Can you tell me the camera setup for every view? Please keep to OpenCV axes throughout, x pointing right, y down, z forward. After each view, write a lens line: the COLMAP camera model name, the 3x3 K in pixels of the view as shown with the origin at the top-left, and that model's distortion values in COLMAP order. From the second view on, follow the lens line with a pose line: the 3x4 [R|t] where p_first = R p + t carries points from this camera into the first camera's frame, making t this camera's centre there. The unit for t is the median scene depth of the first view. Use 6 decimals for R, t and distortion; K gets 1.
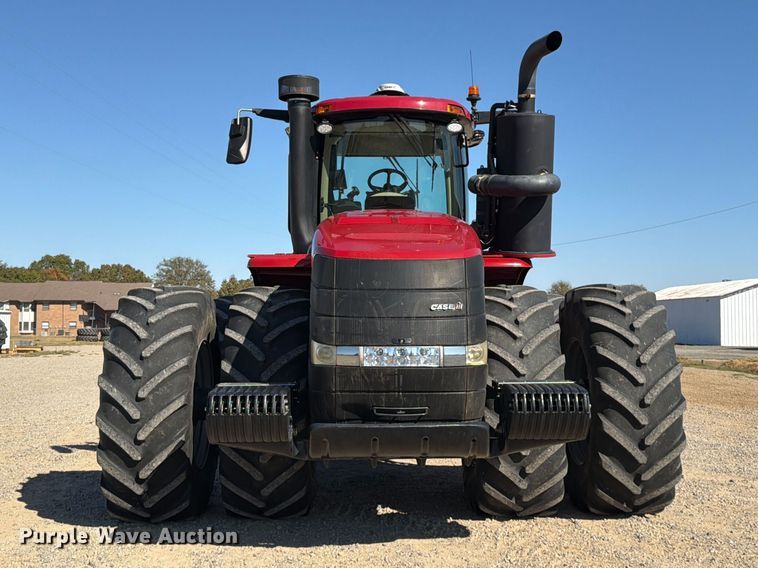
lens RADIAL K [[639.9, 0, 392.7], [0, 639.9, 286.8], [0, 0, 1]] dist [0.071719, -0.005607]
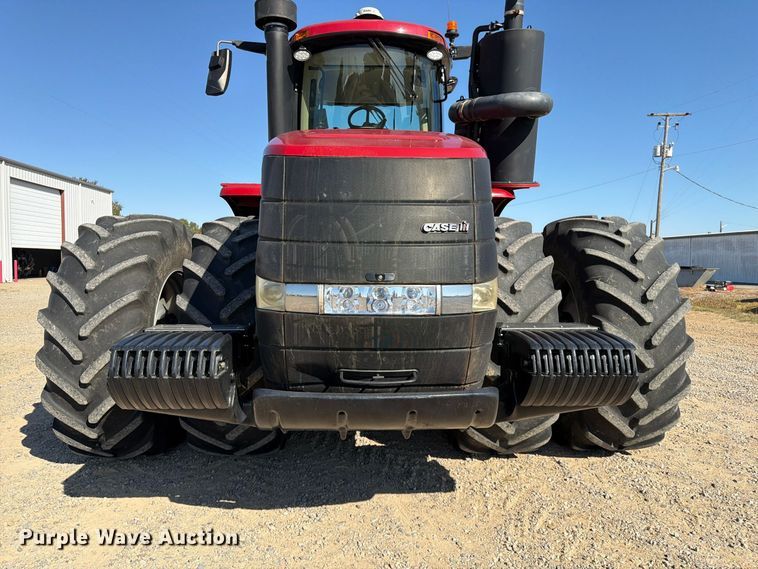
lens RADIAL K [[532.8, 0, 385.3], [0, 532.8, 287.4], [0, 0, 1]] dist [0.109368, -0.169534]
pose [[0.999681, 0.004300, 0.024875, 0.003136], [-0.007065, 0.993668, 0.112135, 0.018772], [-0.024235, -0.112275, 0.993382, 0.254617]]
